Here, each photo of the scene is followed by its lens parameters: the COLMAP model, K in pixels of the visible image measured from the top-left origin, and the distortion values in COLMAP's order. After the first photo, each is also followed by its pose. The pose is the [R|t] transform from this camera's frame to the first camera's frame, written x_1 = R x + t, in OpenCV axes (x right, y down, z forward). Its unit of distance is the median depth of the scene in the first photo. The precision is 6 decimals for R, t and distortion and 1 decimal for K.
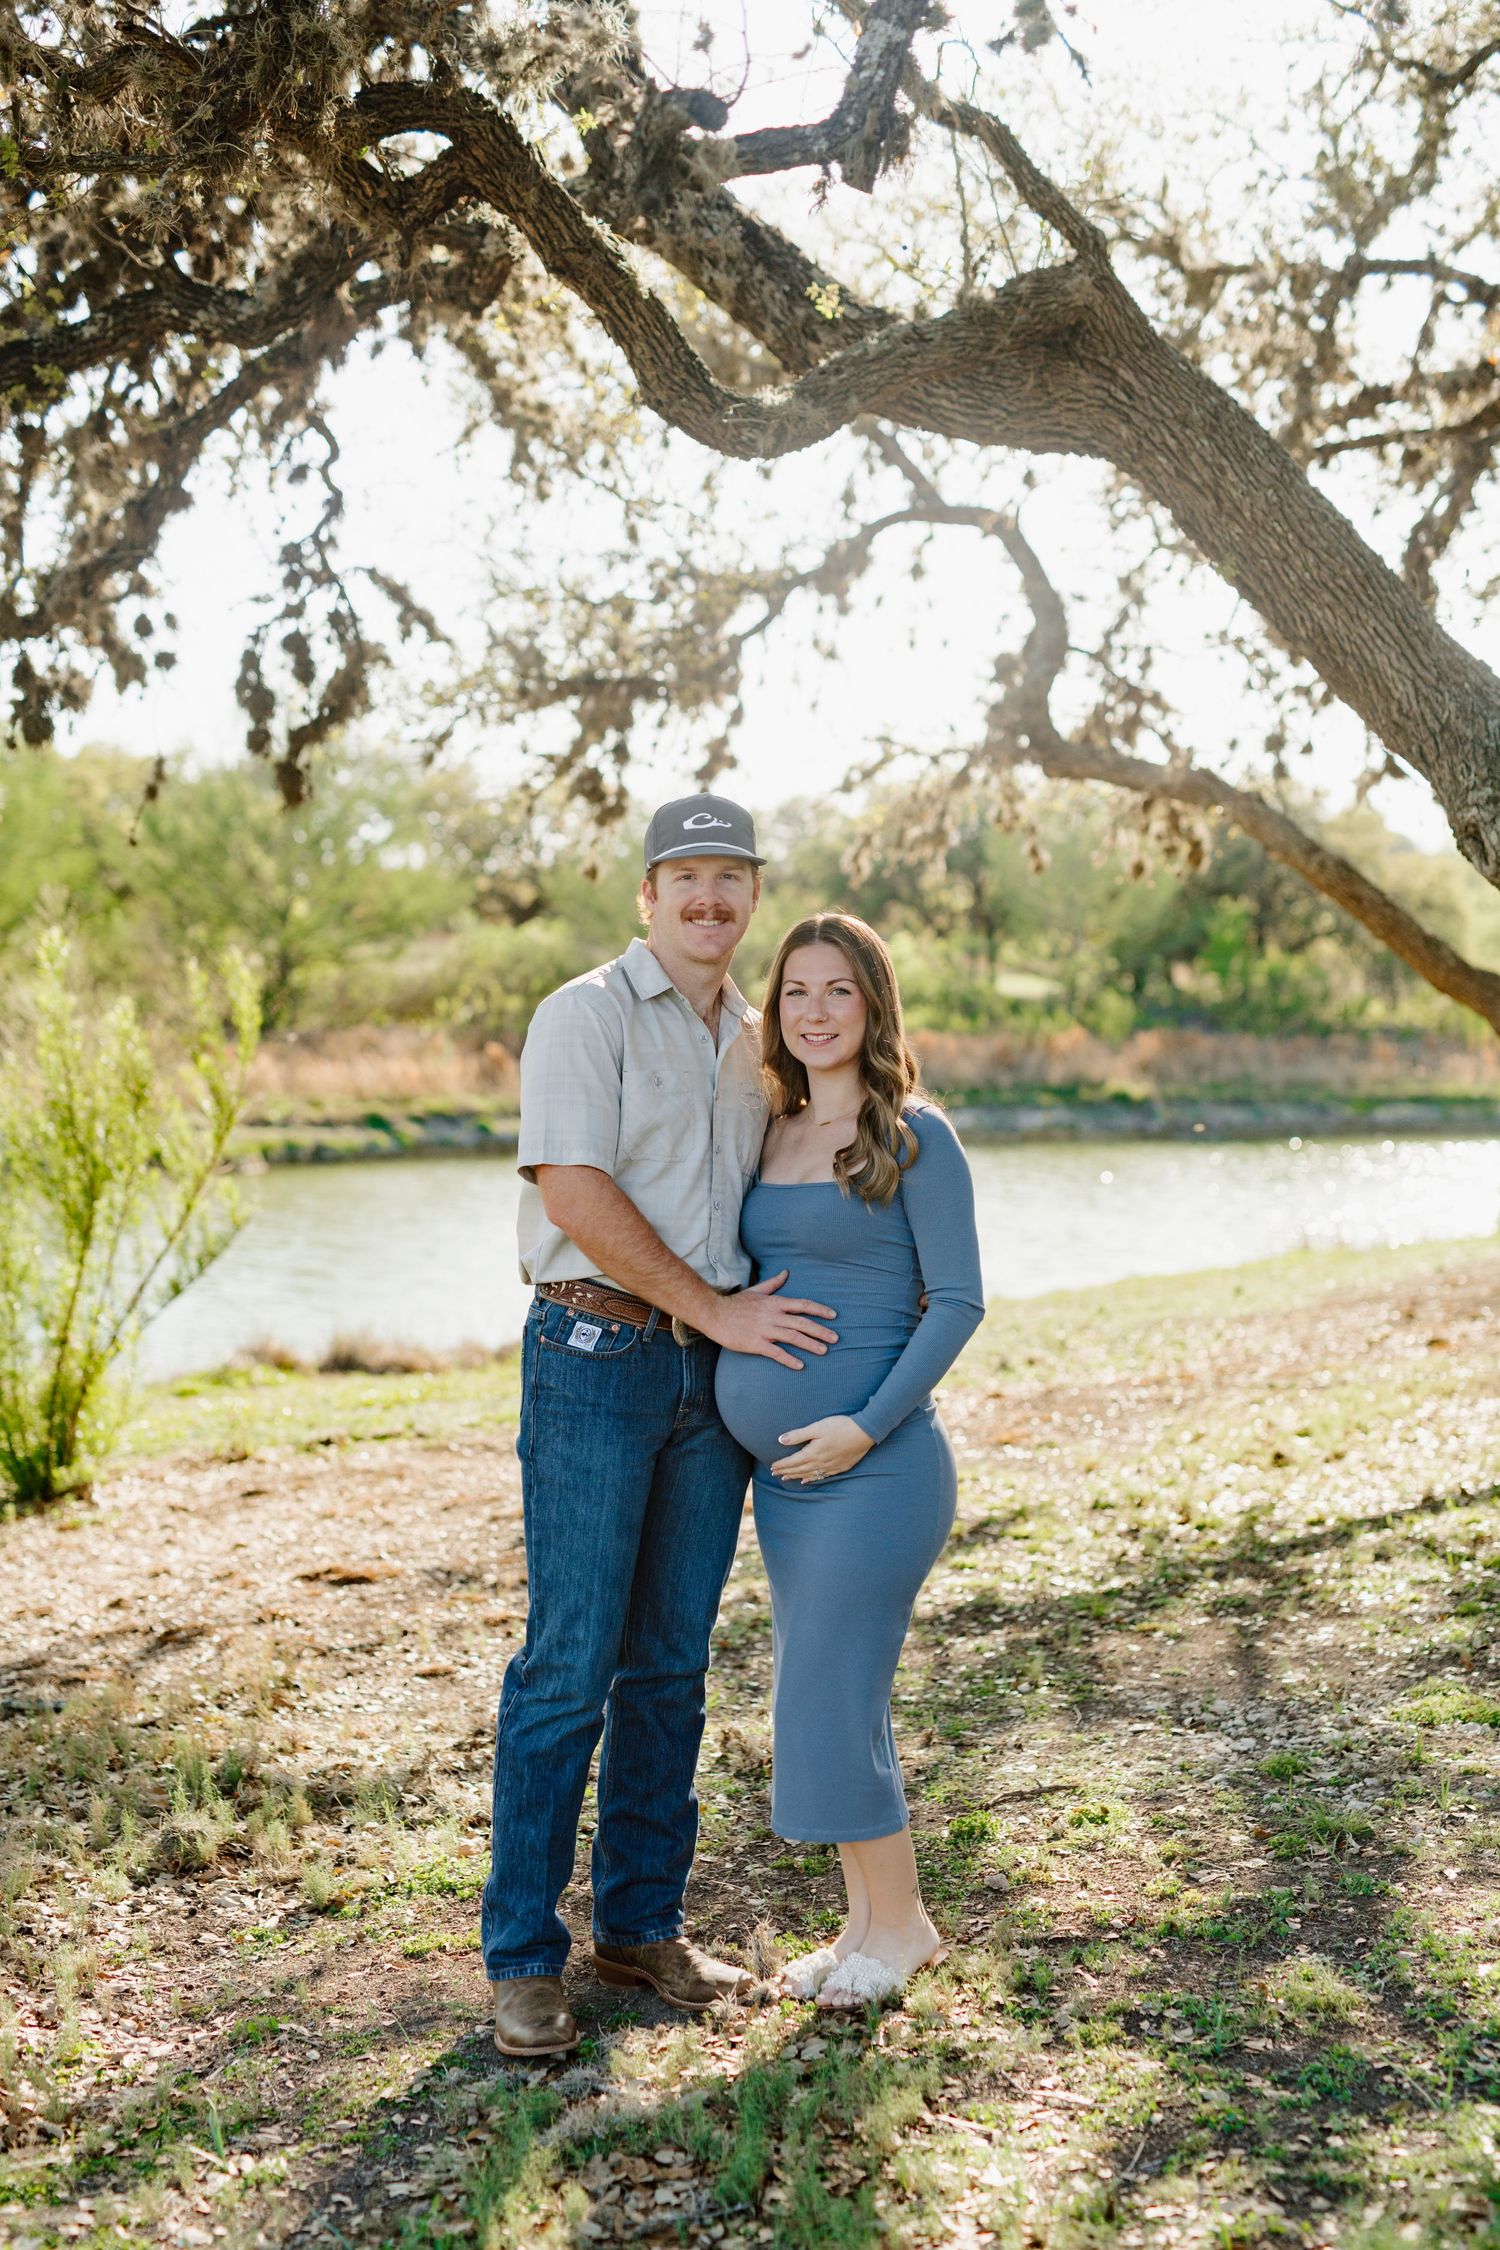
lens RADIAL K [[3243.6, 0, 765.5], [0, 3243.6, 1129.1], [0, 0, 1]] dist [0.008799, 0.032433]
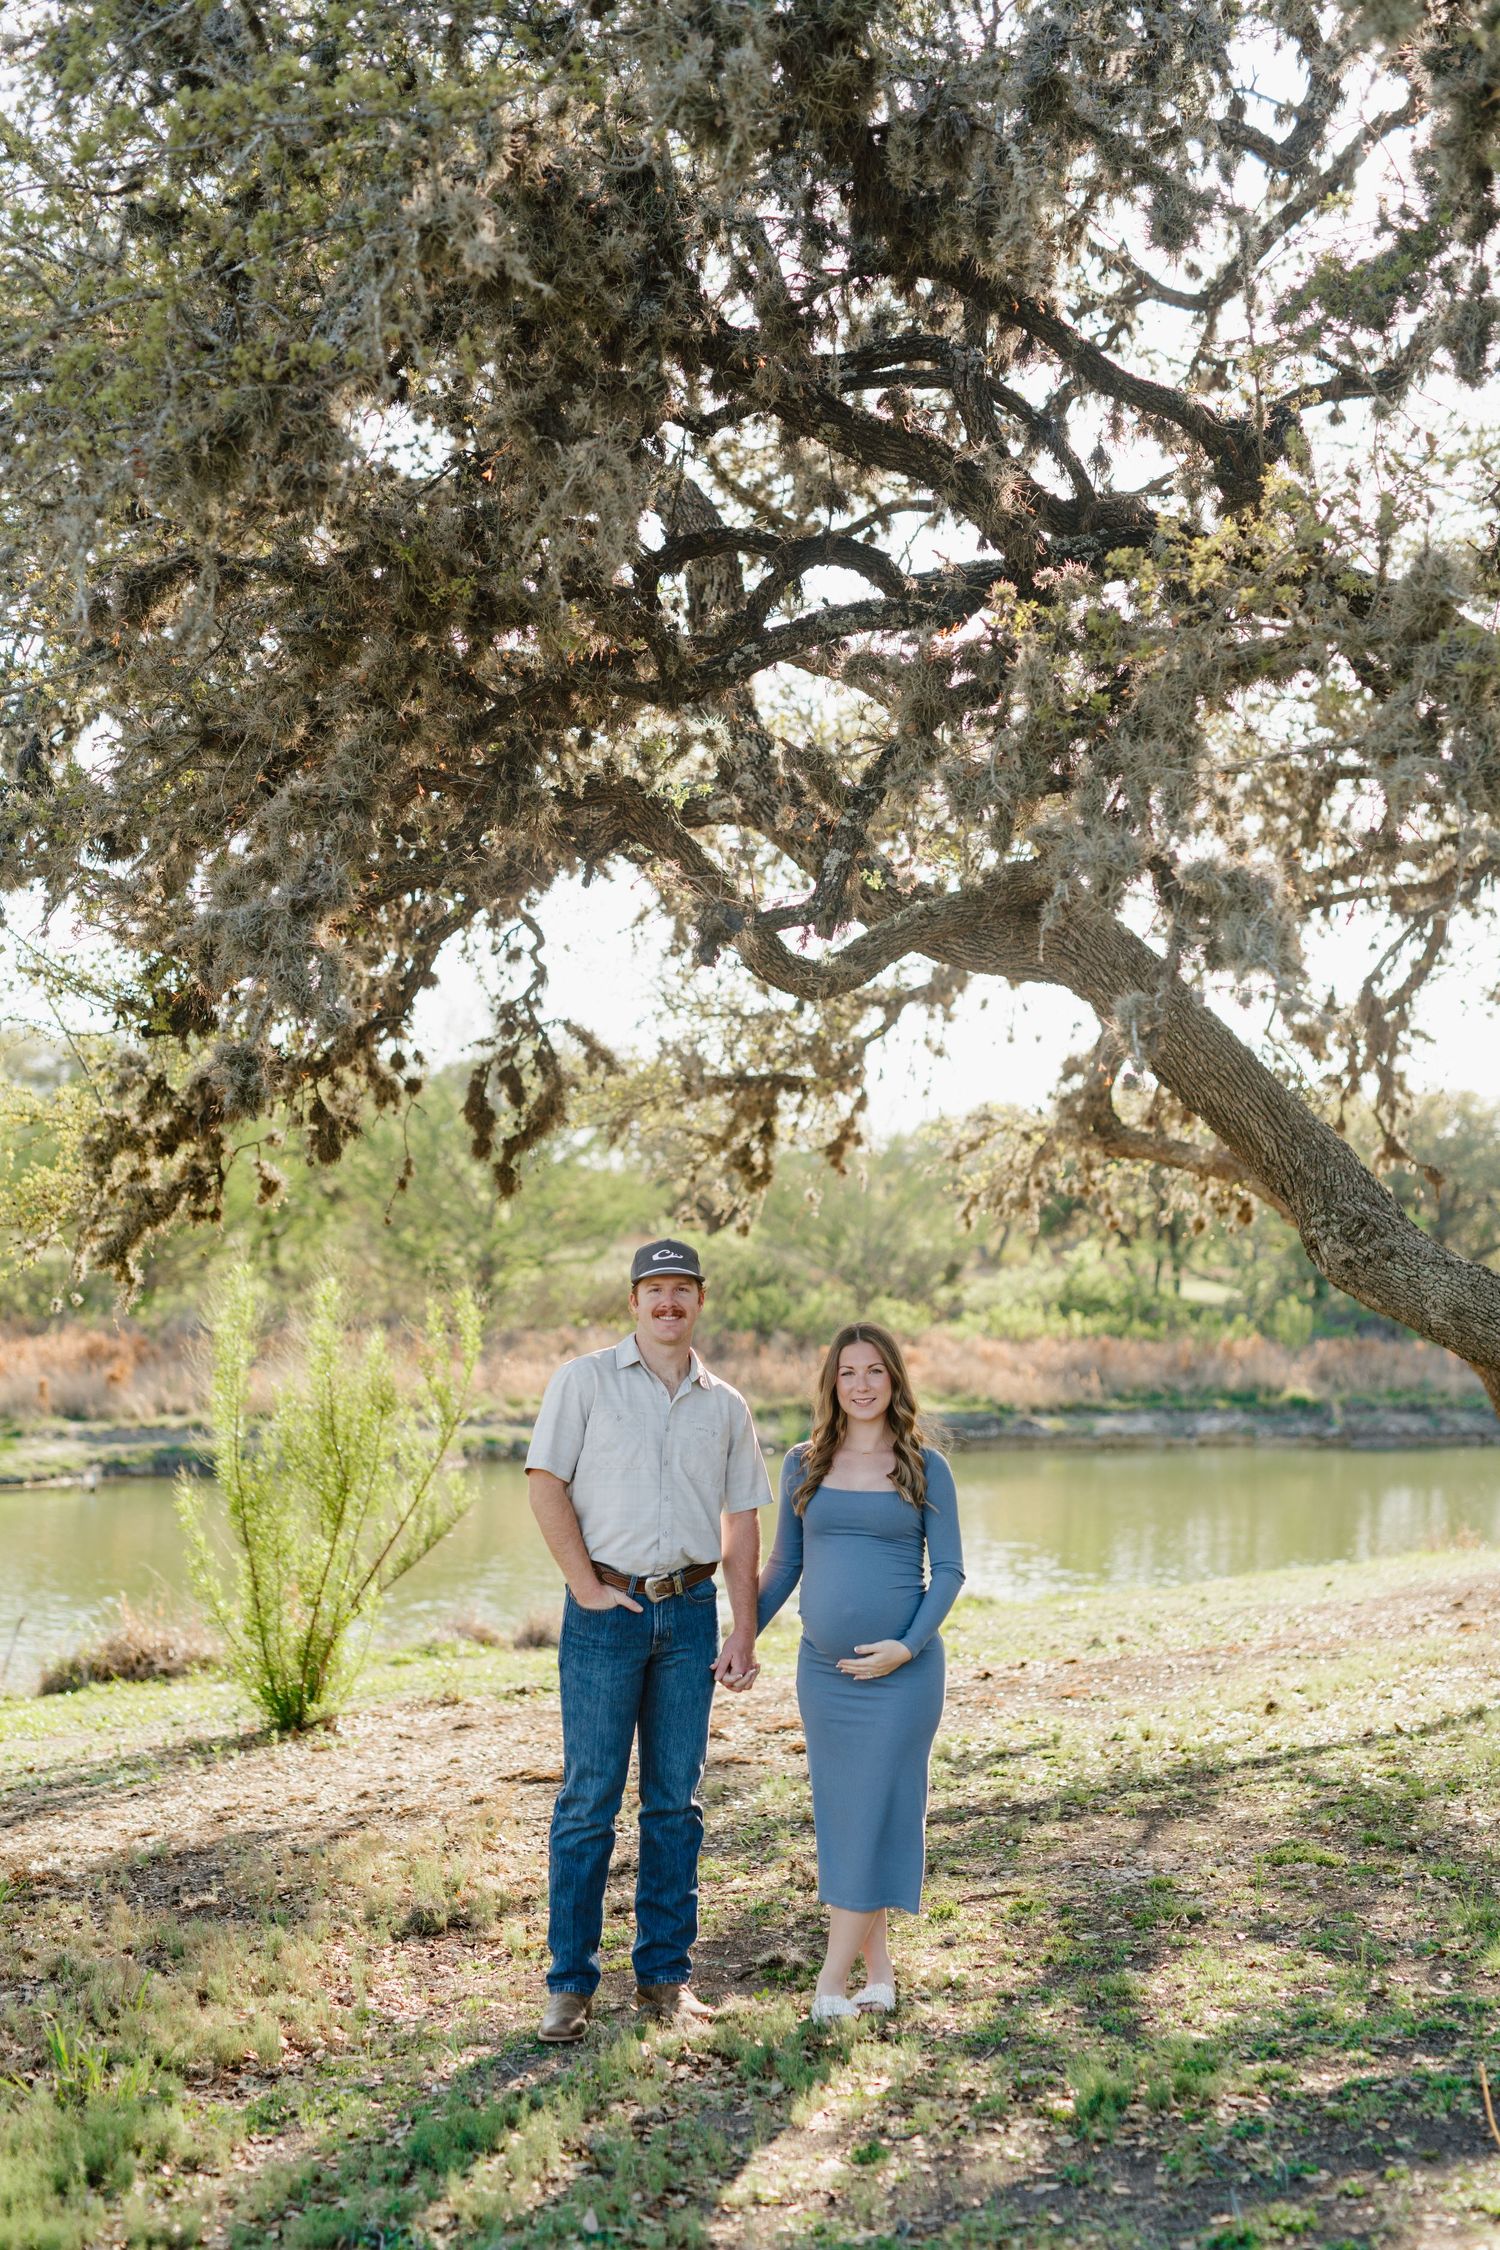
lens RADIAL K [[3240.0, 0, 750.0], [0, 3240.0, 1125.0], [0, 0, 1]] dist [-0.017183, 0.117745]
pose [[0.997805, 0.004173, -0.066096, 0.031800], [-0.010315, 0.995626, -0.092860, -0.004004], [0.065419, 0.093338, 0.993483, -0.238652]]
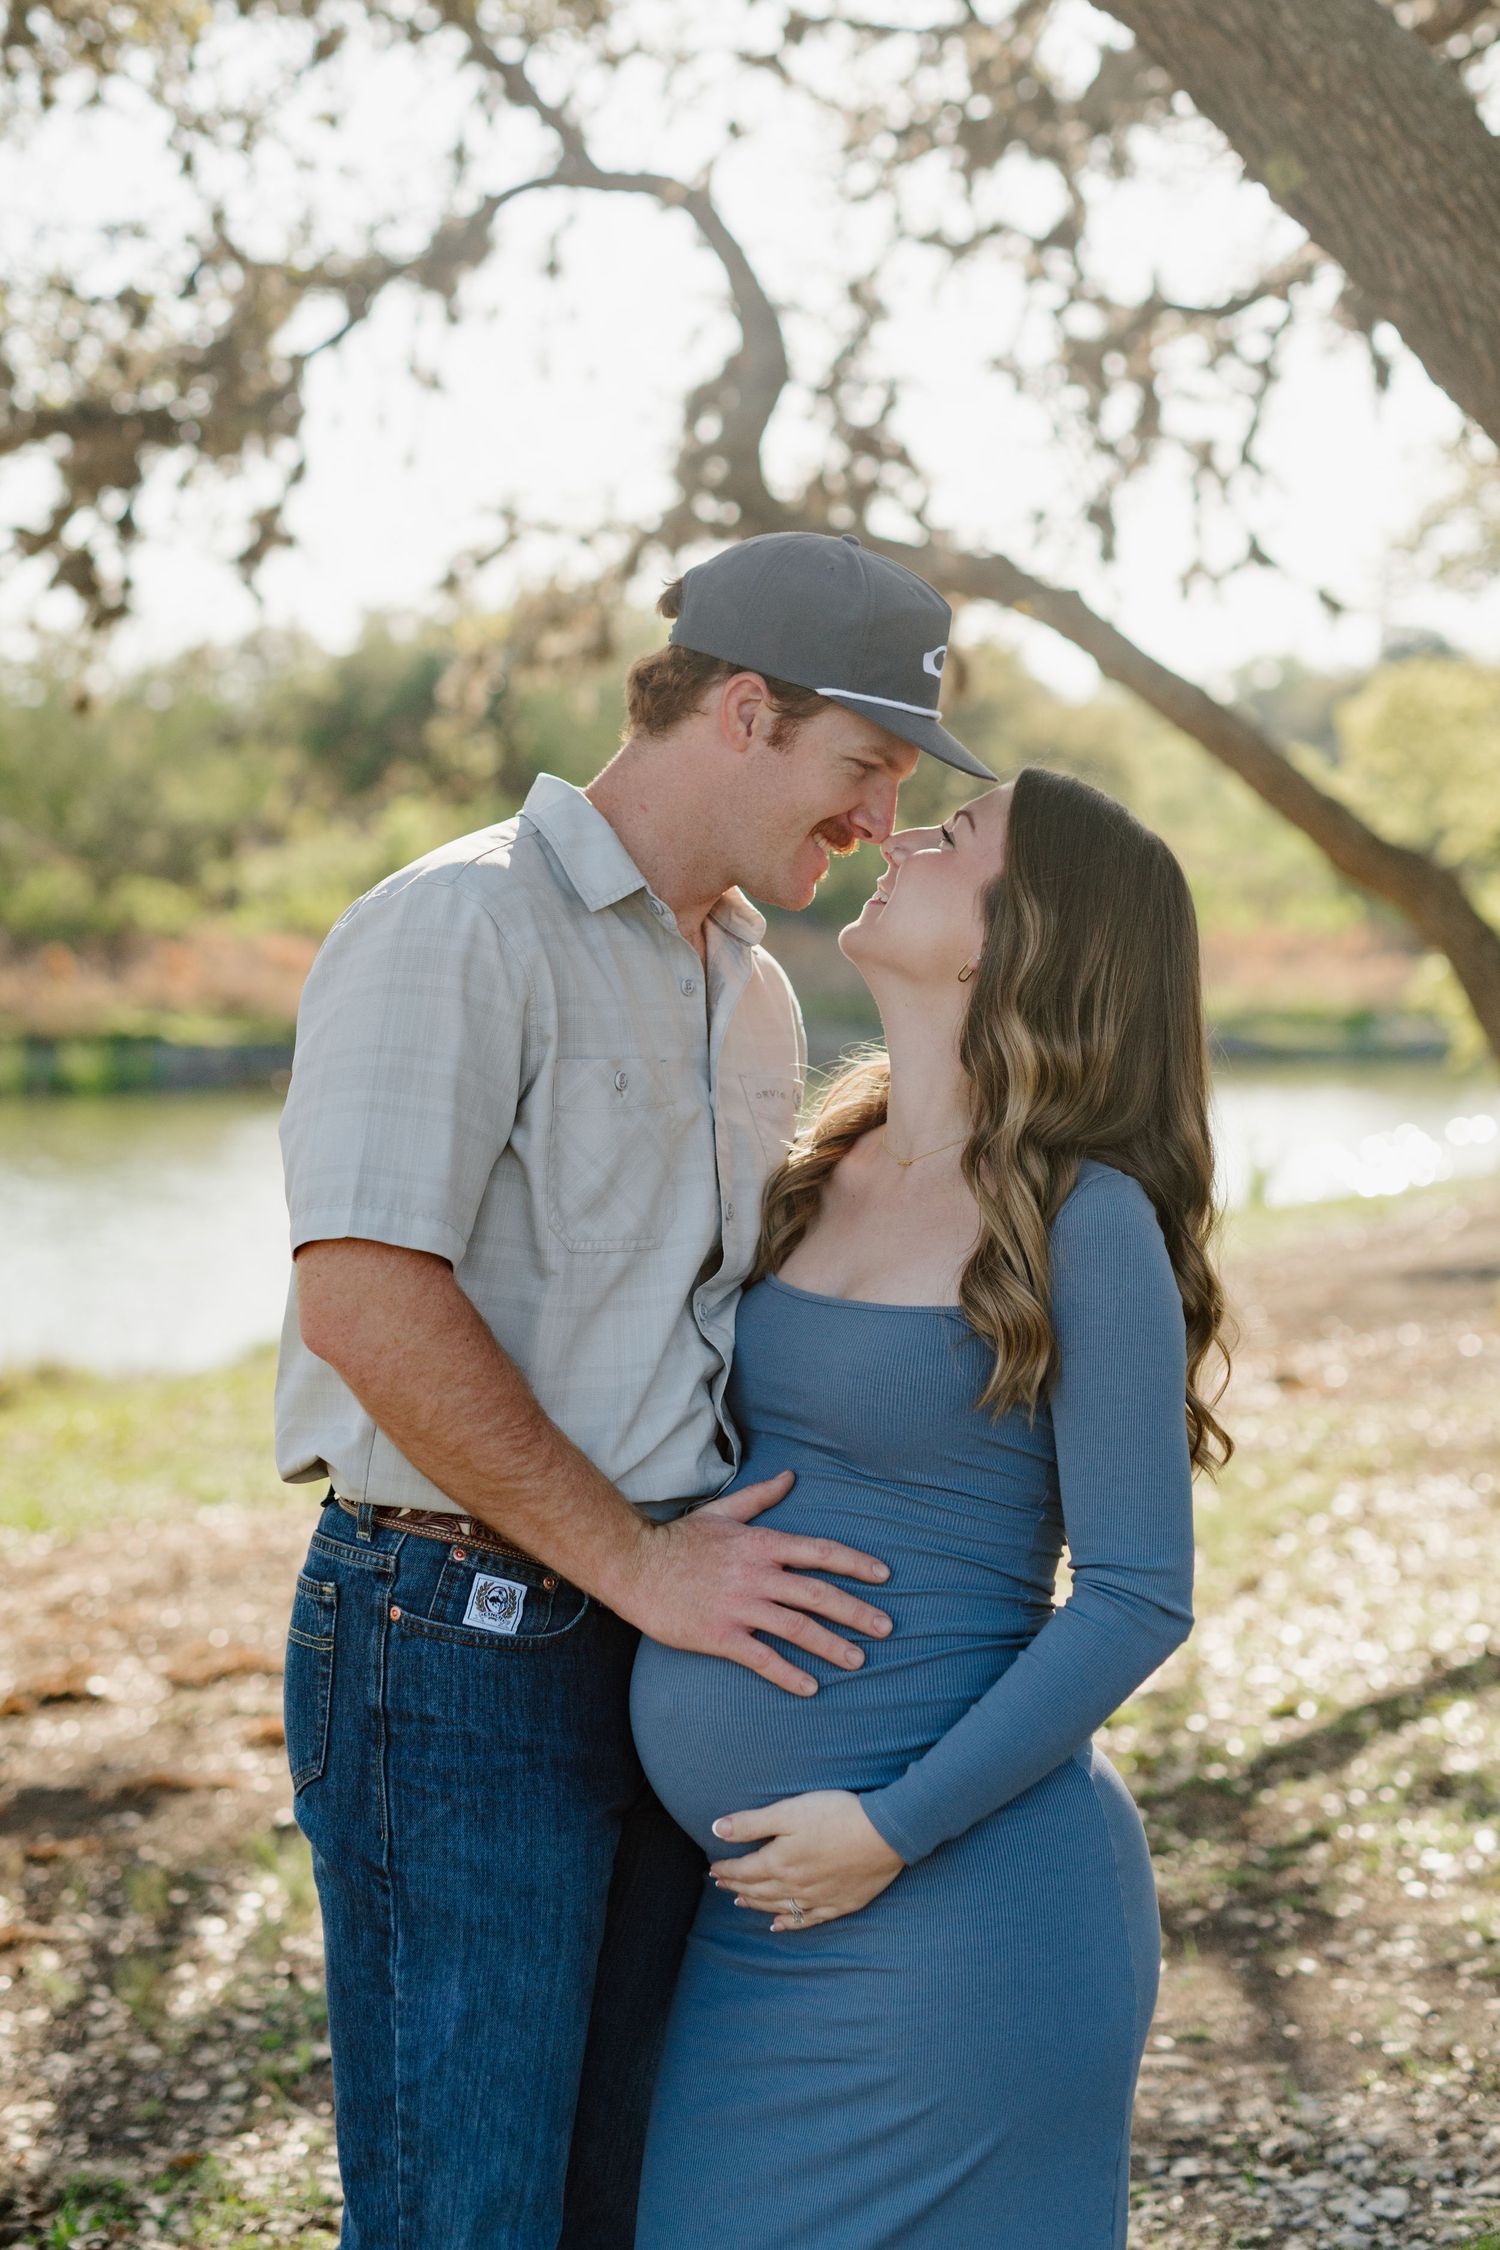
lens RADIAL K [[4180.6, 0, 748.4], [0, 4180.6, 930.6], [0, 0, 1]] dist [-0.050617, -0.141532]
pose [[0.991850, -0.003331, 0.127369, -0.027918], [0.007149, 0.999538, -0.029534, -0.006479], [-0.127211, 0.030204, 0.991416, 0.139966]]
